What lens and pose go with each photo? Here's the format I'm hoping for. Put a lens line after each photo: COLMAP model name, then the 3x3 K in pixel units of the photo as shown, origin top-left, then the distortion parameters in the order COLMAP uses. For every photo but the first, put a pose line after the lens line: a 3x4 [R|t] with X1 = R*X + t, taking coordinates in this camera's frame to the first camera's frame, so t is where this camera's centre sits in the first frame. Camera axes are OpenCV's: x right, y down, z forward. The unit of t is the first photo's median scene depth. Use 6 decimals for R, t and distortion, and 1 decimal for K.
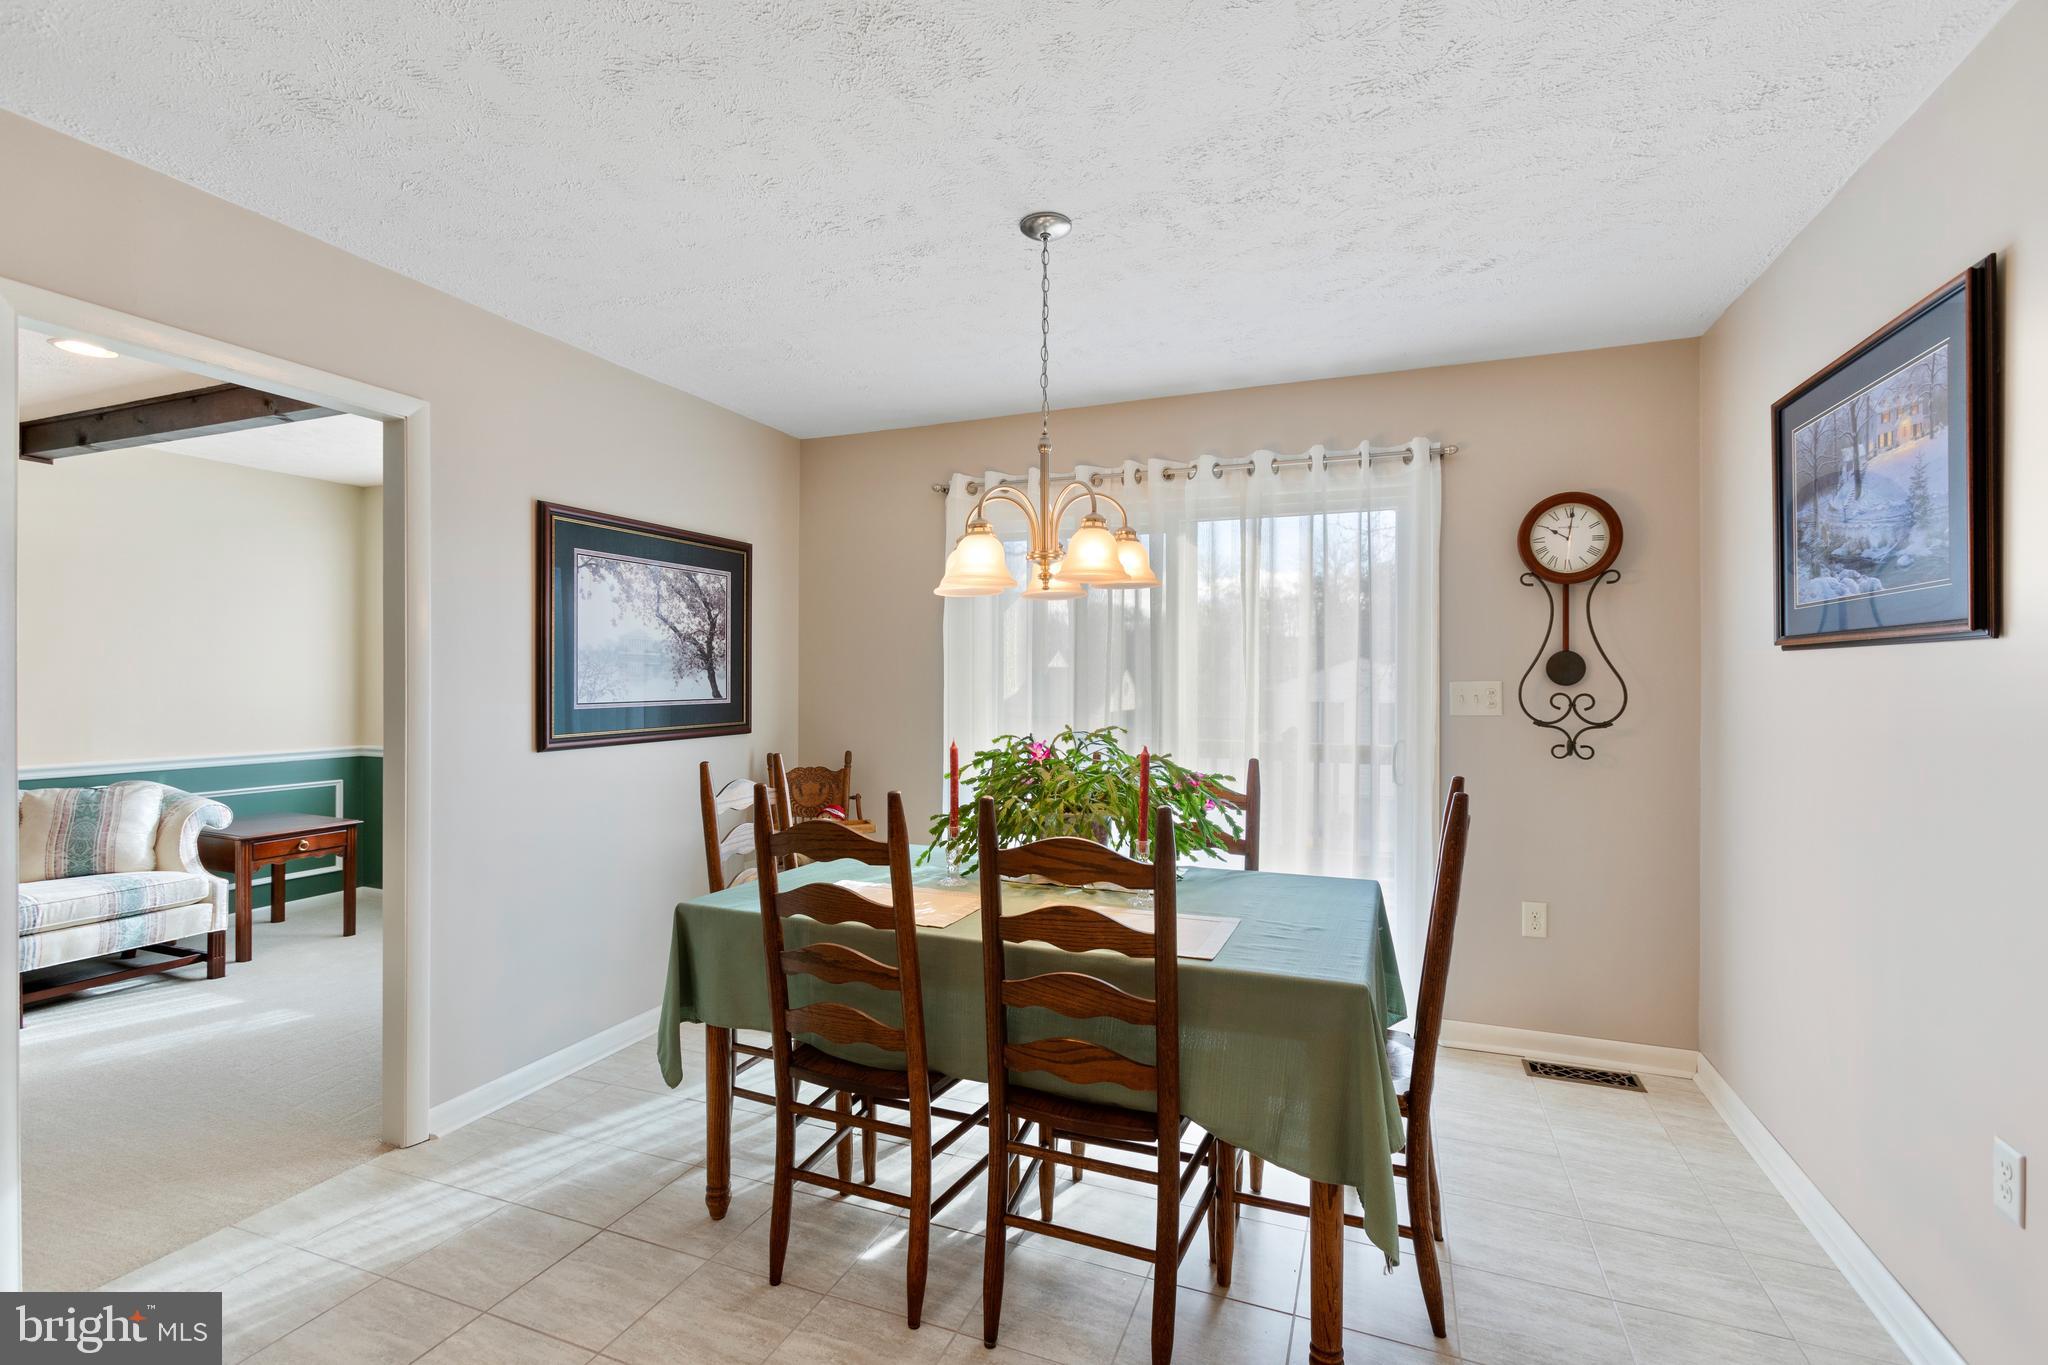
lens RADIAL K [[909.4, 0, 1027.0], [0, 909.4, 684.9], [0, 0, 1]] dist [-0.009487, 0.004130]
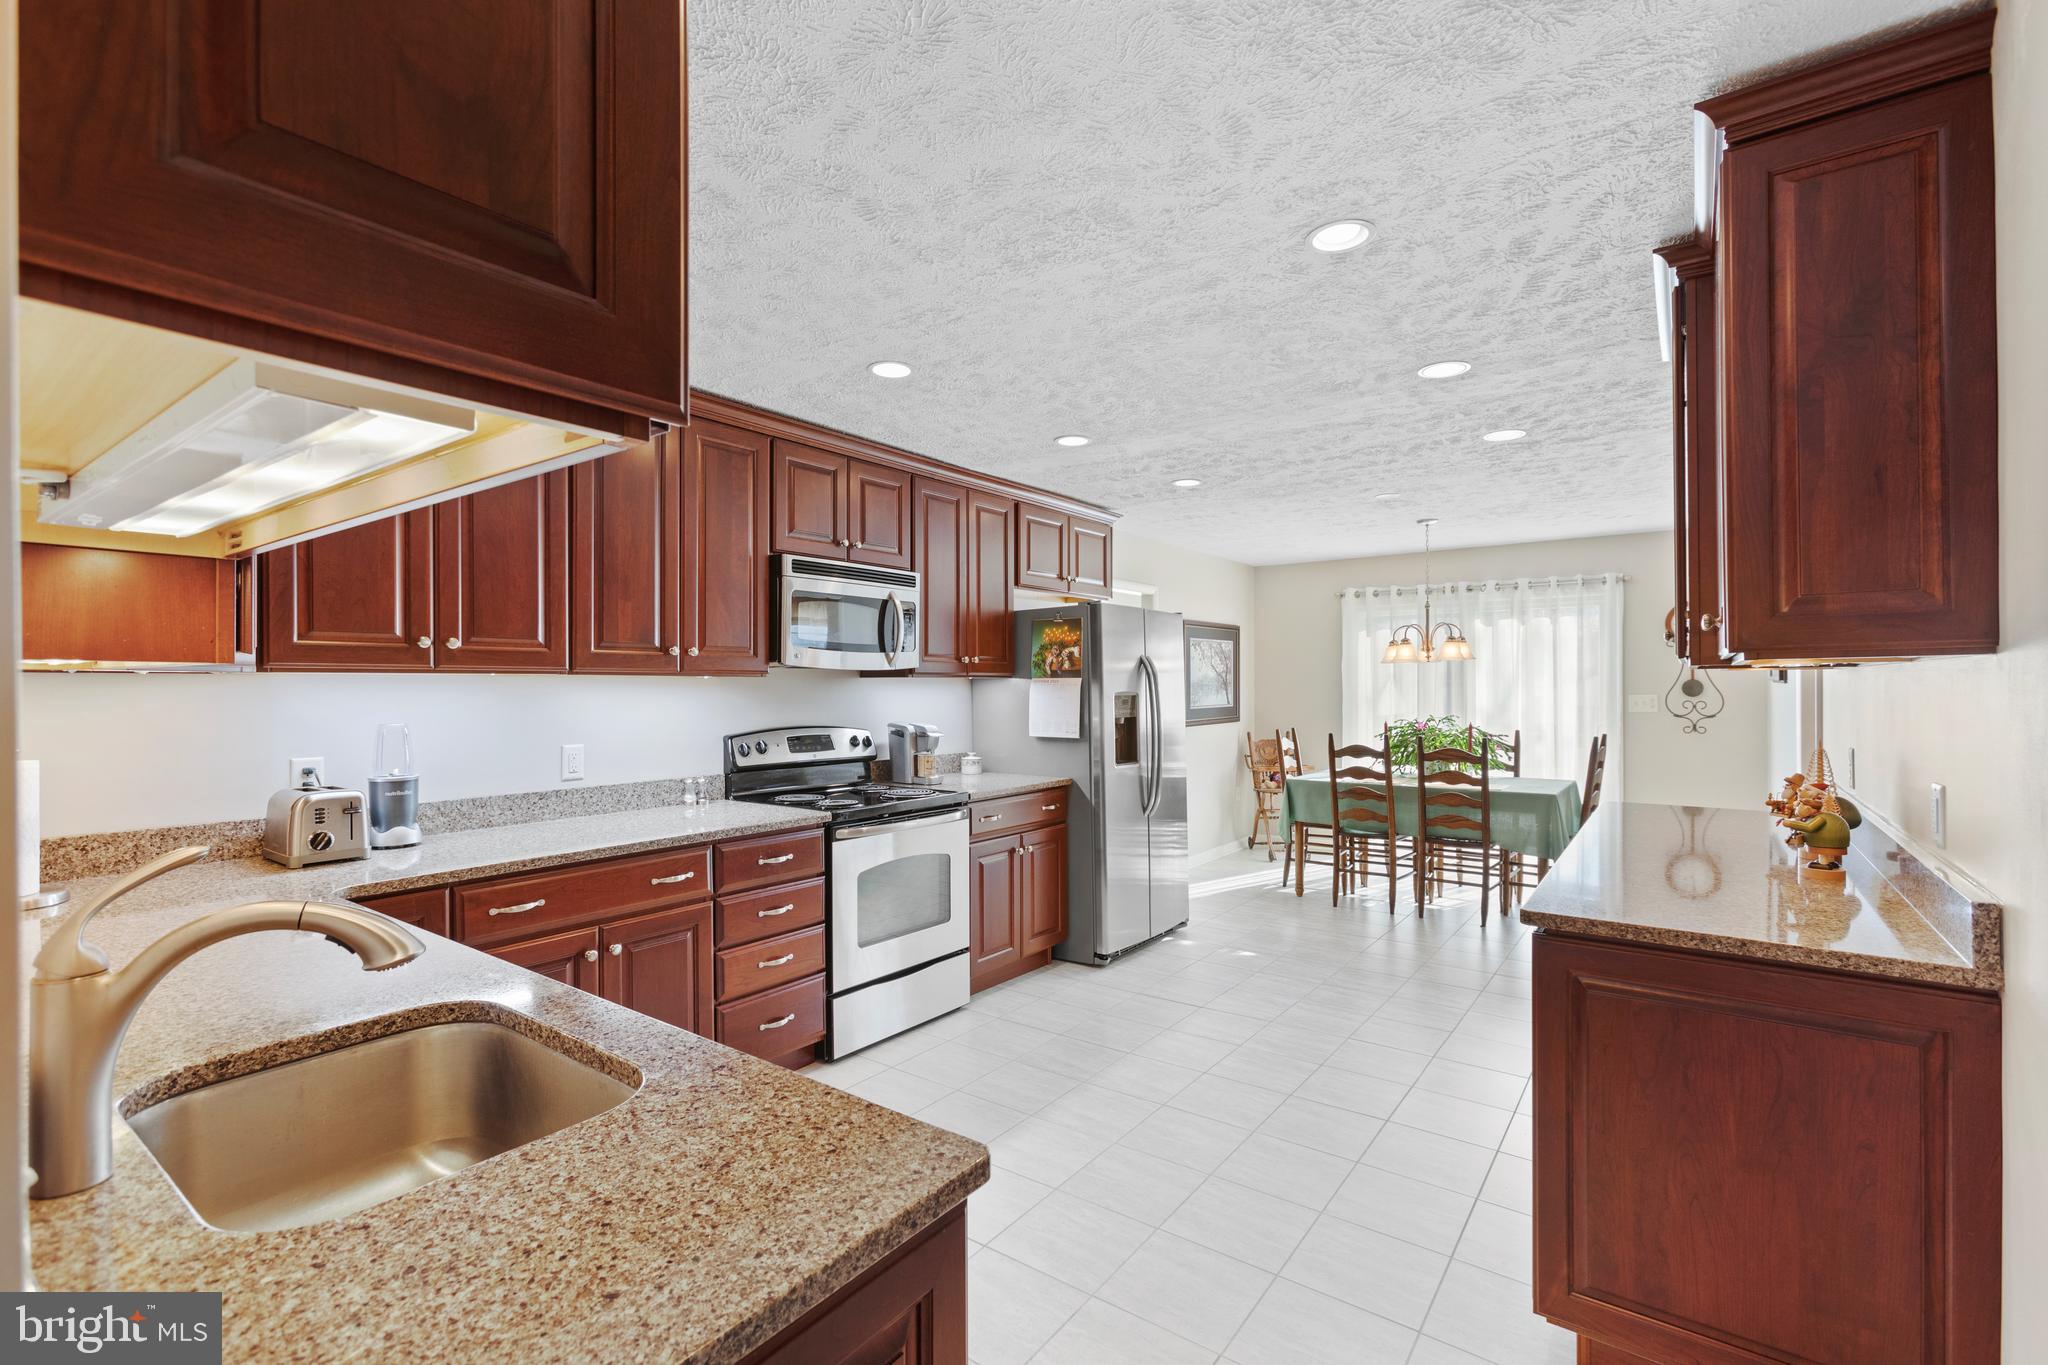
lens RADIAL K [[909.4, 0, 1034.5], [0, 909.4, 697.8], [0, 0, 1]] dist [-0.009487, 0.004130]
pose [[0.968917, -0.002667, -0.247372, -0.297996], [0.004237, 0.999974, 0.005813, -0.014590], [0.247350, -0.006680, 0.968903, -1.238885]]
